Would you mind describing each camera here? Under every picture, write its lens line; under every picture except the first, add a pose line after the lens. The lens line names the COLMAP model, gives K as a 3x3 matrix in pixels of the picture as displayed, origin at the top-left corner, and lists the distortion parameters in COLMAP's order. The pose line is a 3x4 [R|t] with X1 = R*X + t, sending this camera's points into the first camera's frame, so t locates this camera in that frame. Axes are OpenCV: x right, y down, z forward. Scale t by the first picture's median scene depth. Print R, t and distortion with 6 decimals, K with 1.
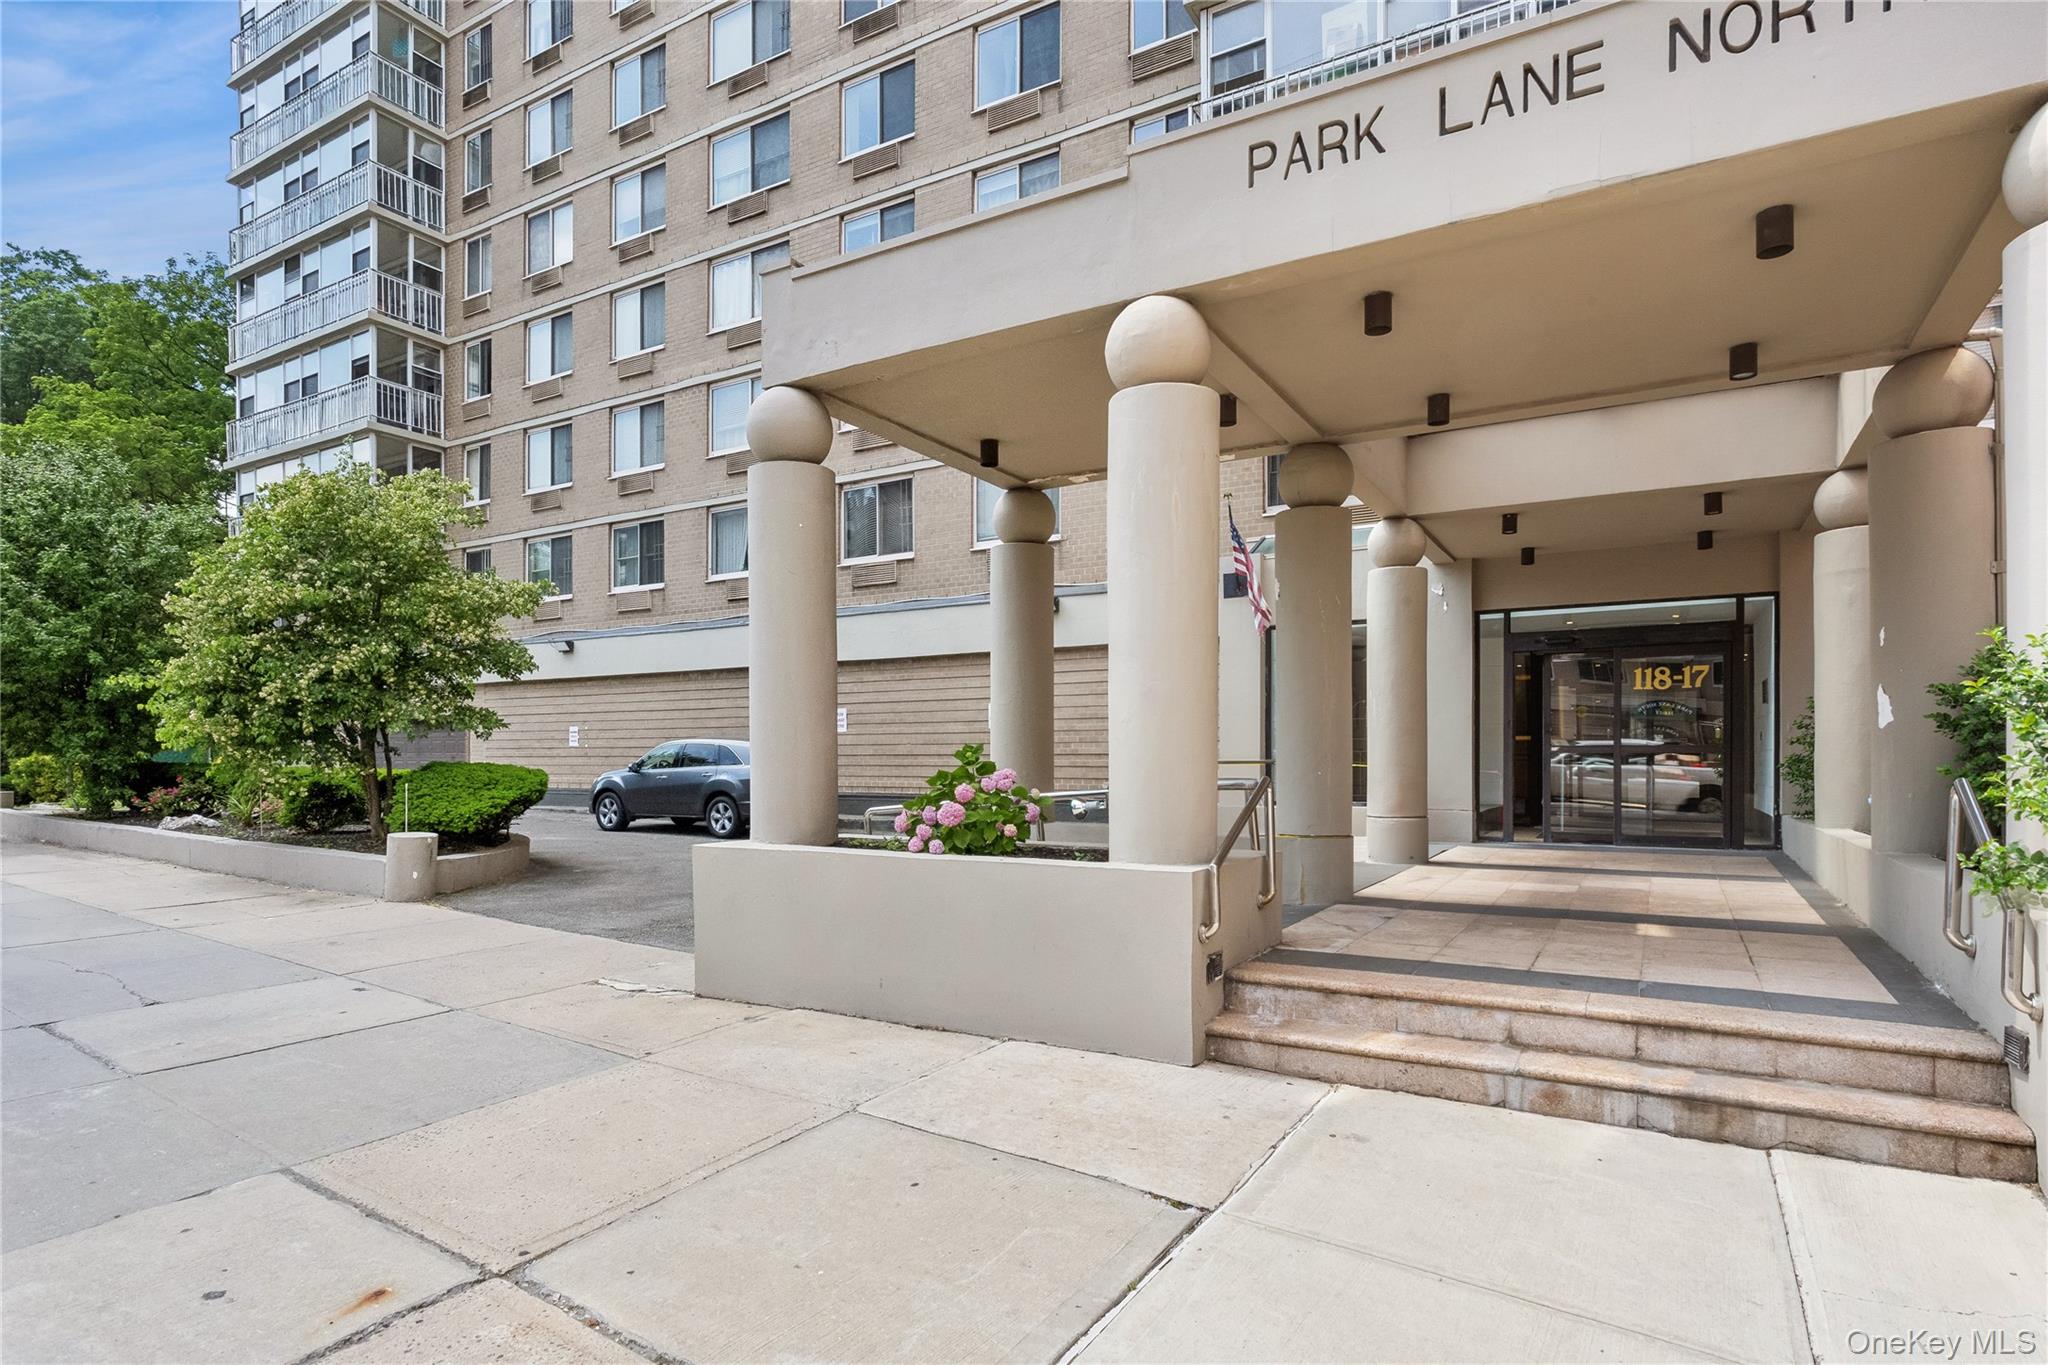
lens RADIAL K [[1081.4, 0, 1022.9], [0, 1081.4, 729.0], [0, 0, 1]] dist [-0.007831, 0.006230]
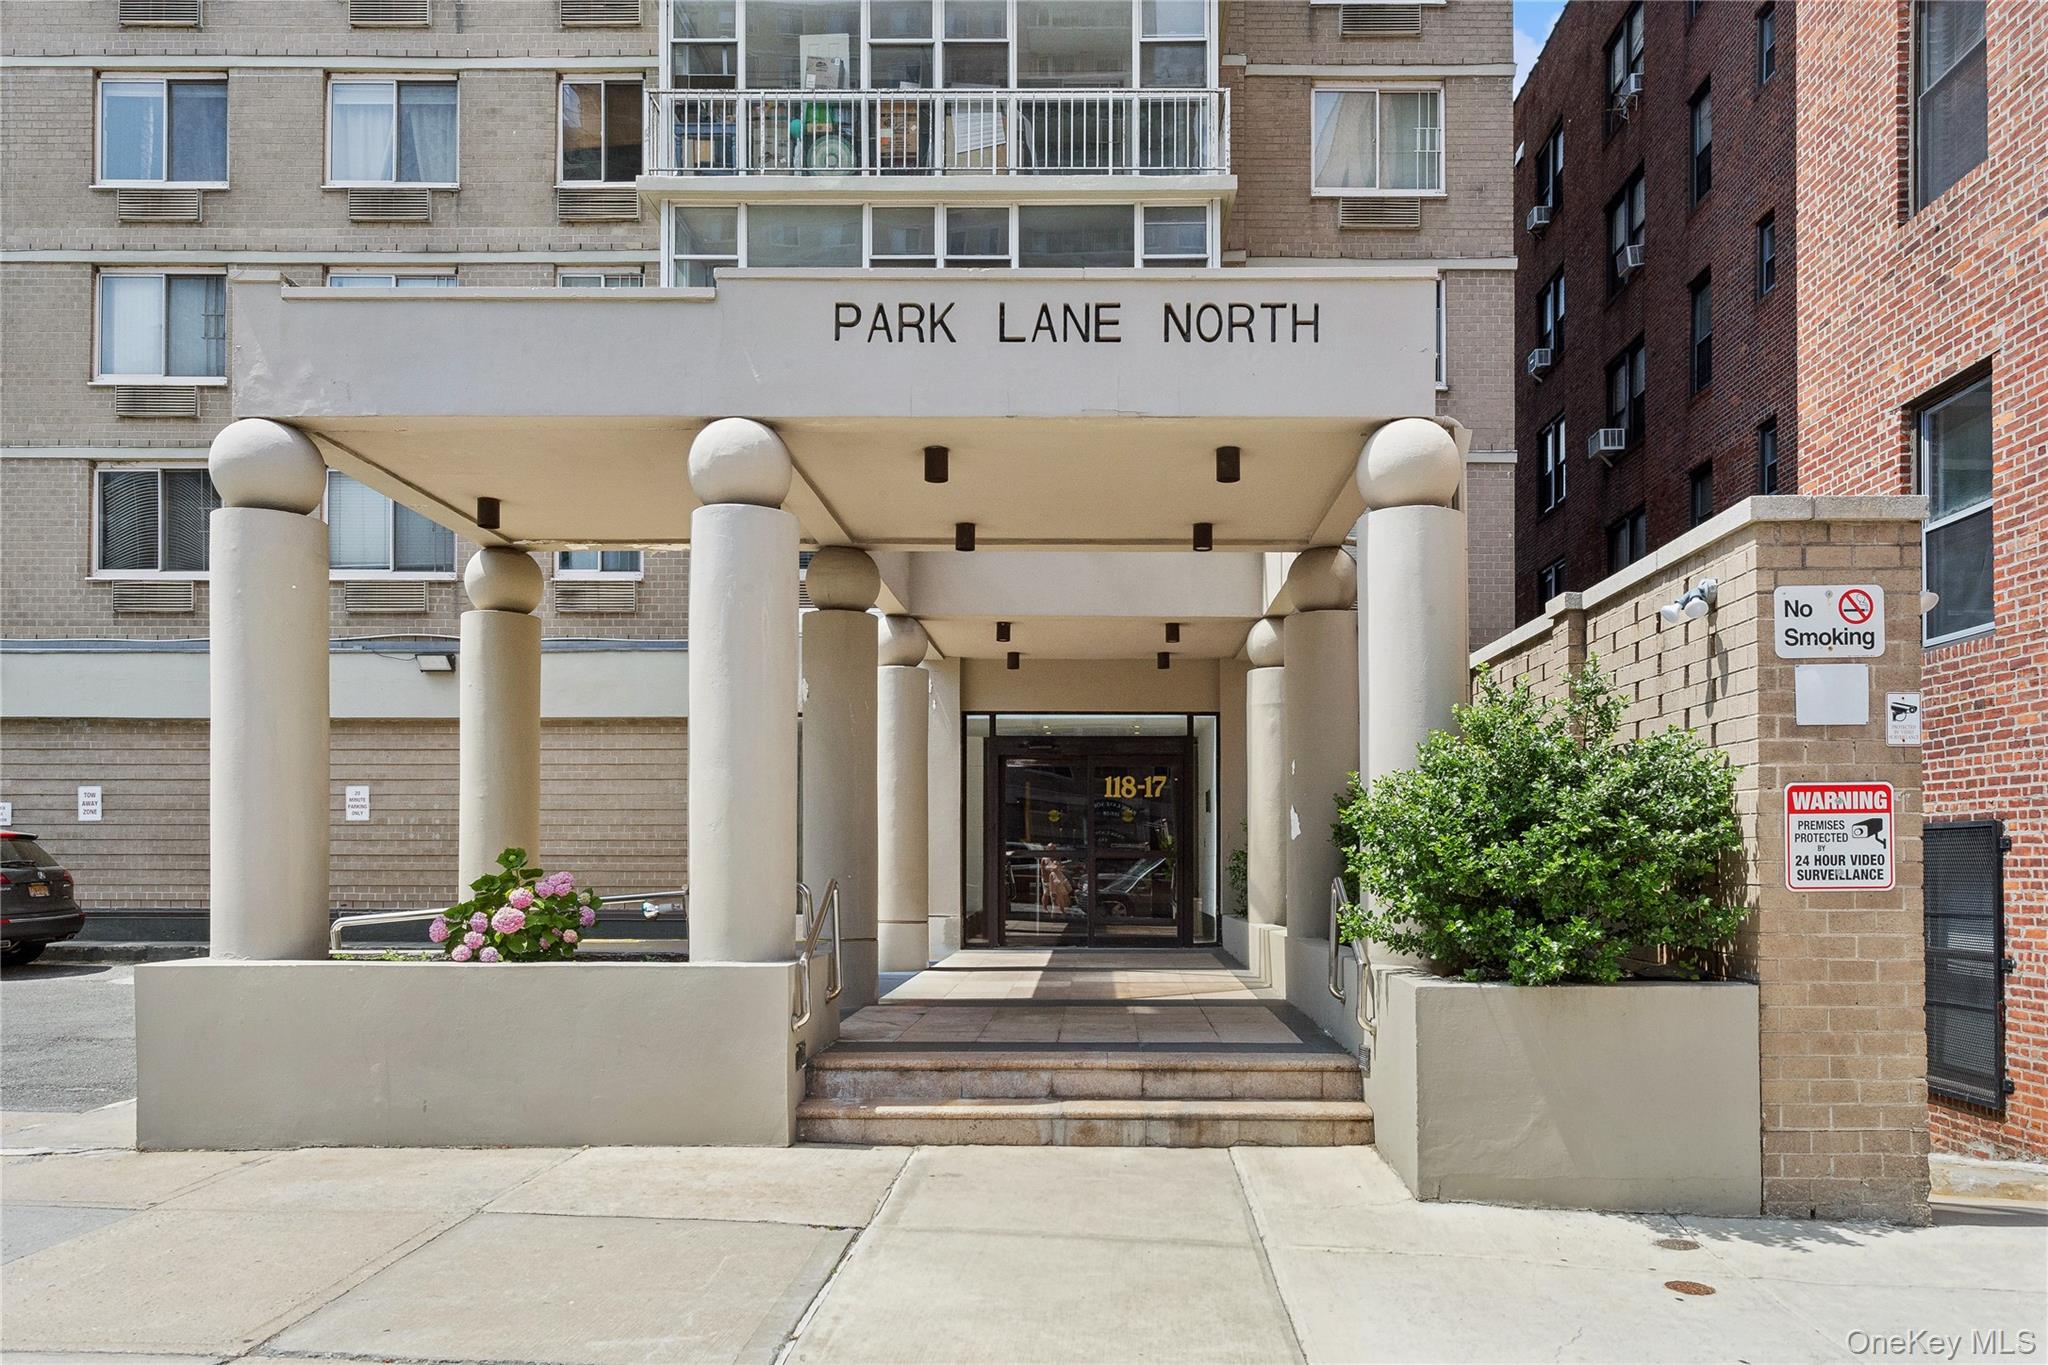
lens RADIAL K [[1431.0, 0, 1024.0], [0, 1431.0, 682.5], [0, 0, 1]] dist [-0.001202, -0.002128]
pose [[0.883651, 0.062108, 0.464007, -0.324945], [-0.016626, 0.994699, -0.101480, -0.010093], [-0.467850, 0.081958, 0.879999, -0.409480]]
